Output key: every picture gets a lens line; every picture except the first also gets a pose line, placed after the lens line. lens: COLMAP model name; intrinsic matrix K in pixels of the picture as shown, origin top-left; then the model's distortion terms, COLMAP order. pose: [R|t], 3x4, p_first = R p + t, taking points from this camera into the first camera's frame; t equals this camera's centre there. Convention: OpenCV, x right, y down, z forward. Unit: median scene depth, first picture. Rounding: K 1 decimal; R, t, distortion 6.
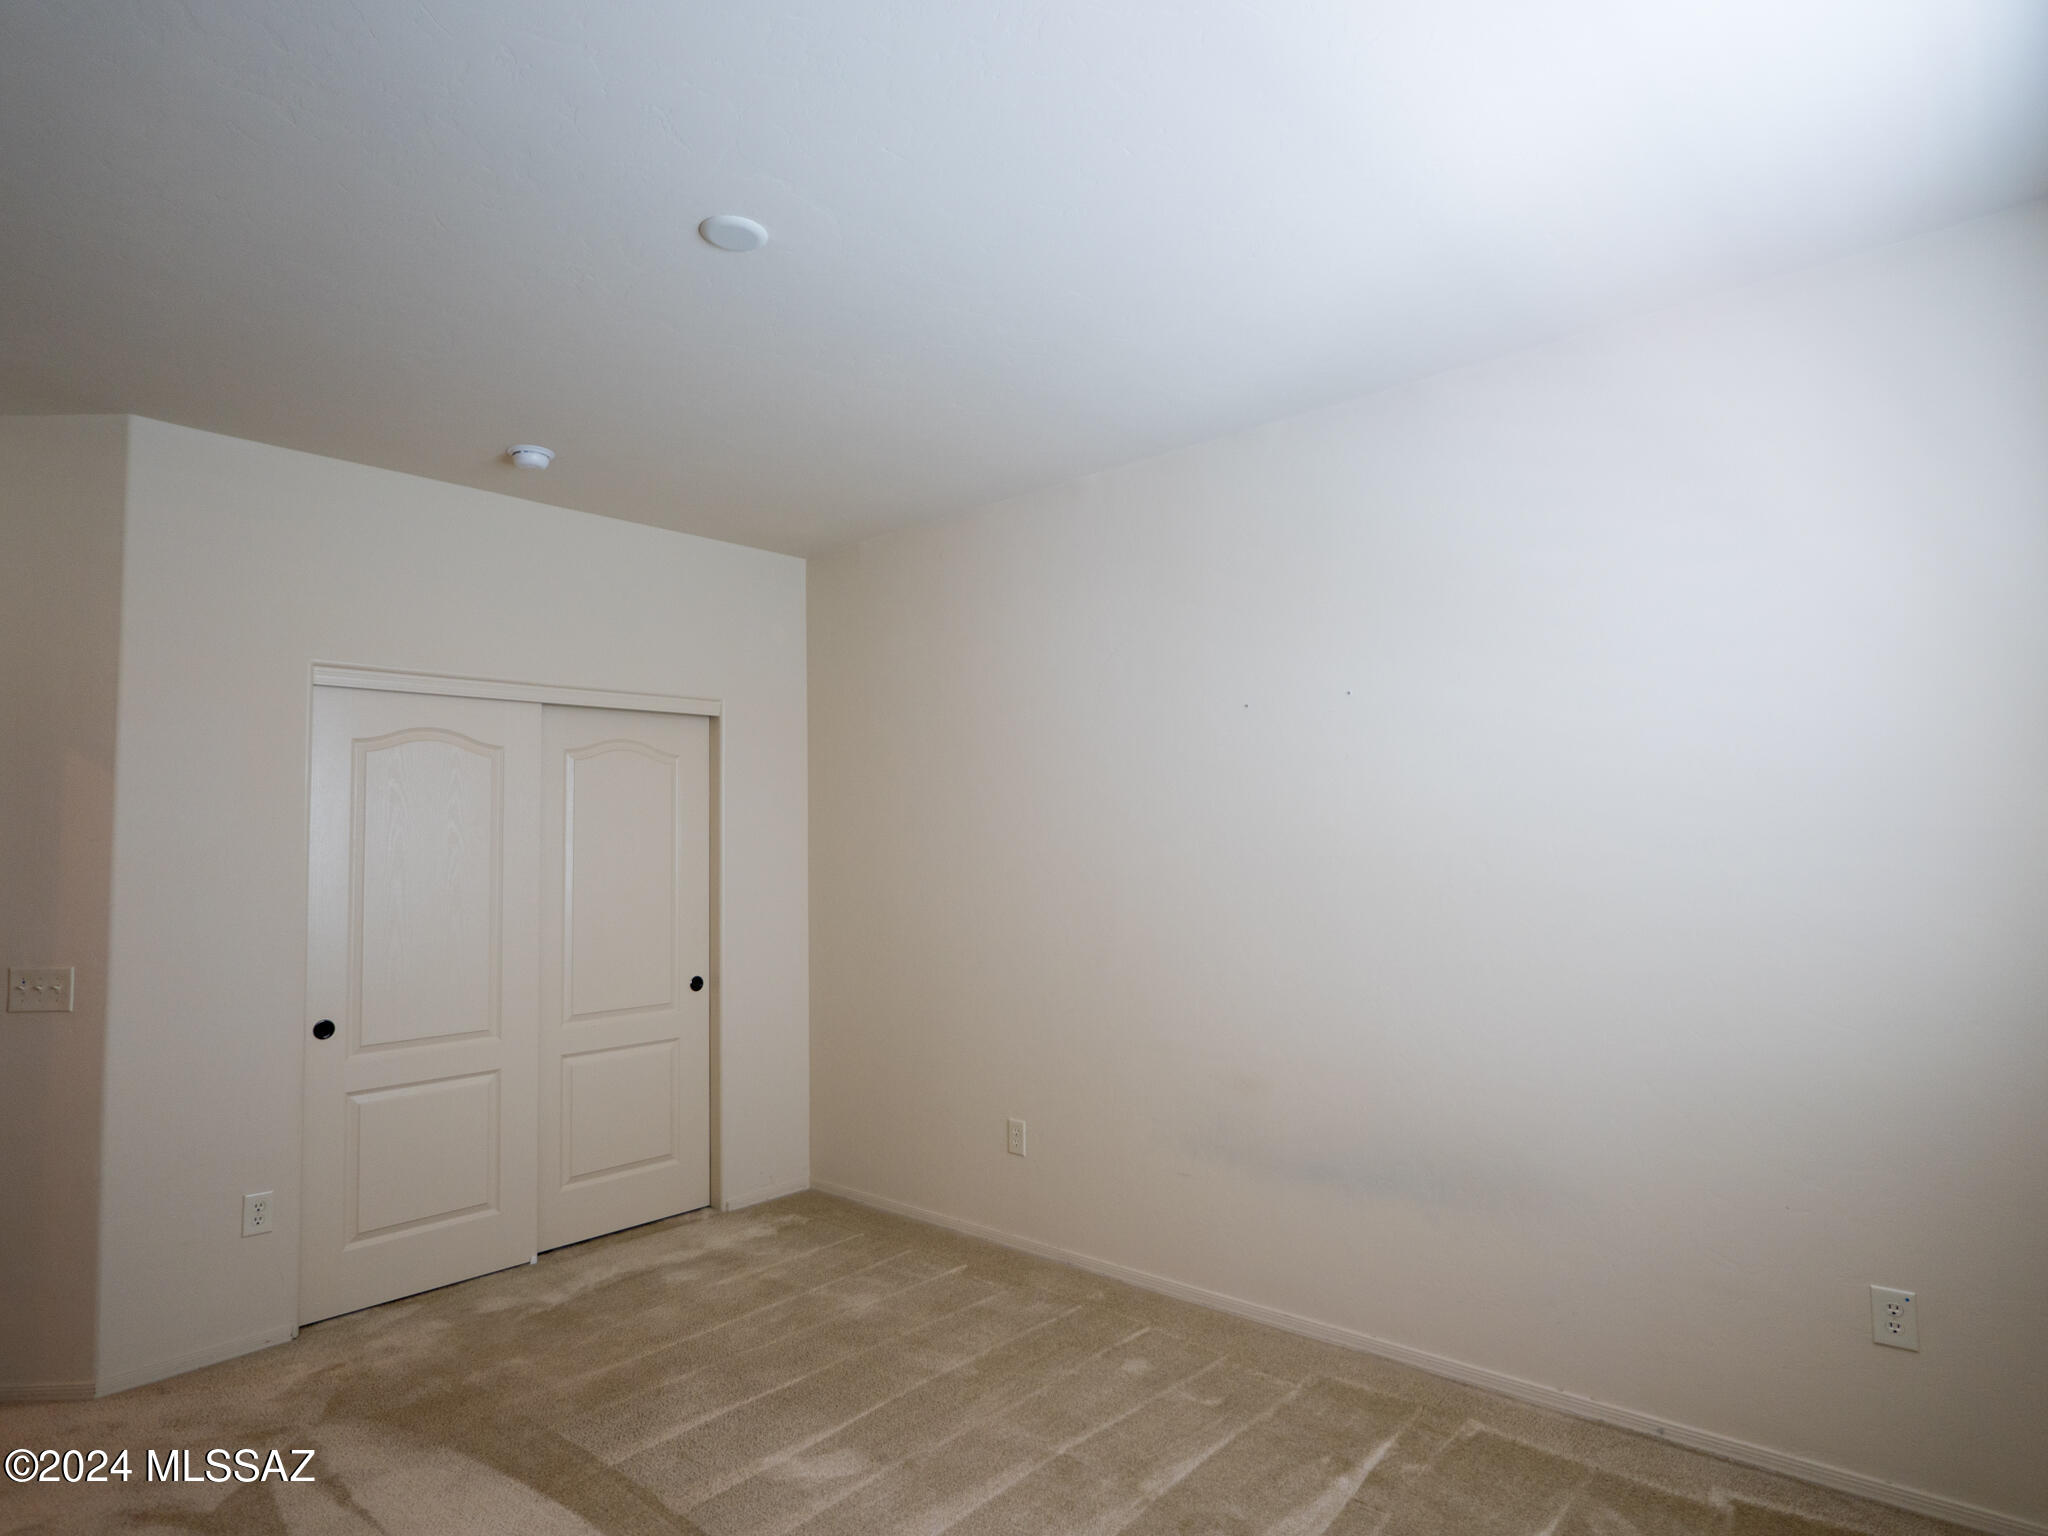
lens RADIAL K [[1135.8, 0, 1024.0], [0, 1135.8, 768.0], [0, 0, 1]] dist [-0.016276, 0.001045]
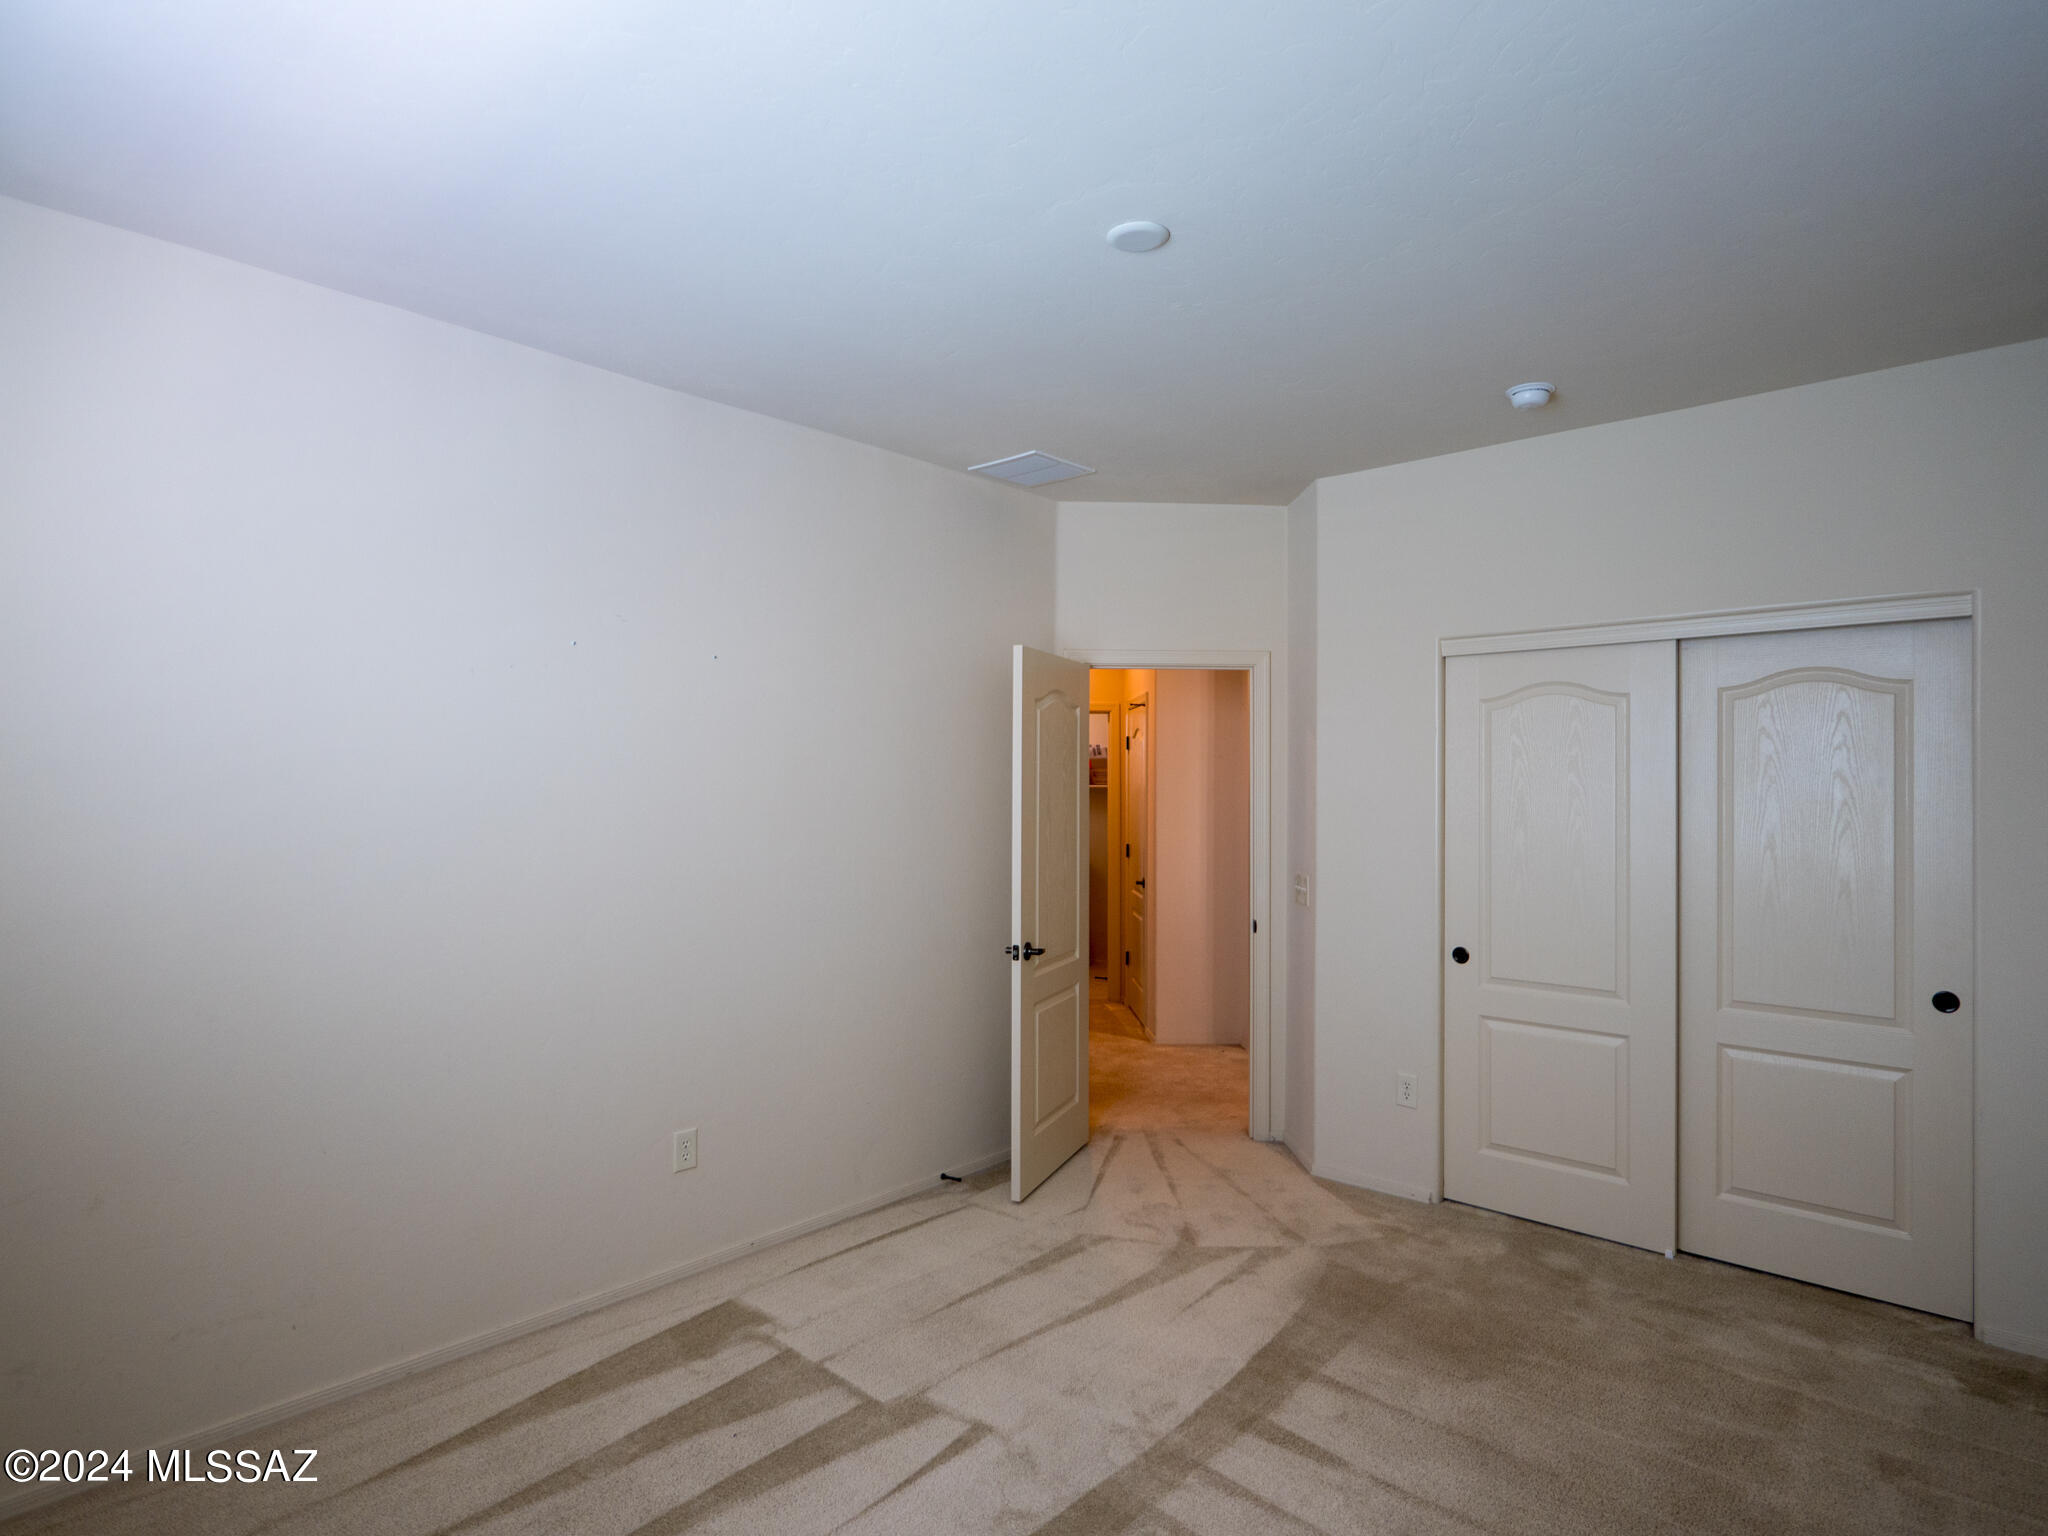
lens RADIAL K [[1068.8, 0, 1024.0], [0, 1068.8, 768.0], [0, 0, 1]] dist [-0.029993, 0.000658]
pose [[-0.003029, -0.004798, -0.999984, 0.444382], [0.056423, 0.998395, -0.004961, 0.019768], [0.998402, -0.056437, -0.002754, 0.537548]]
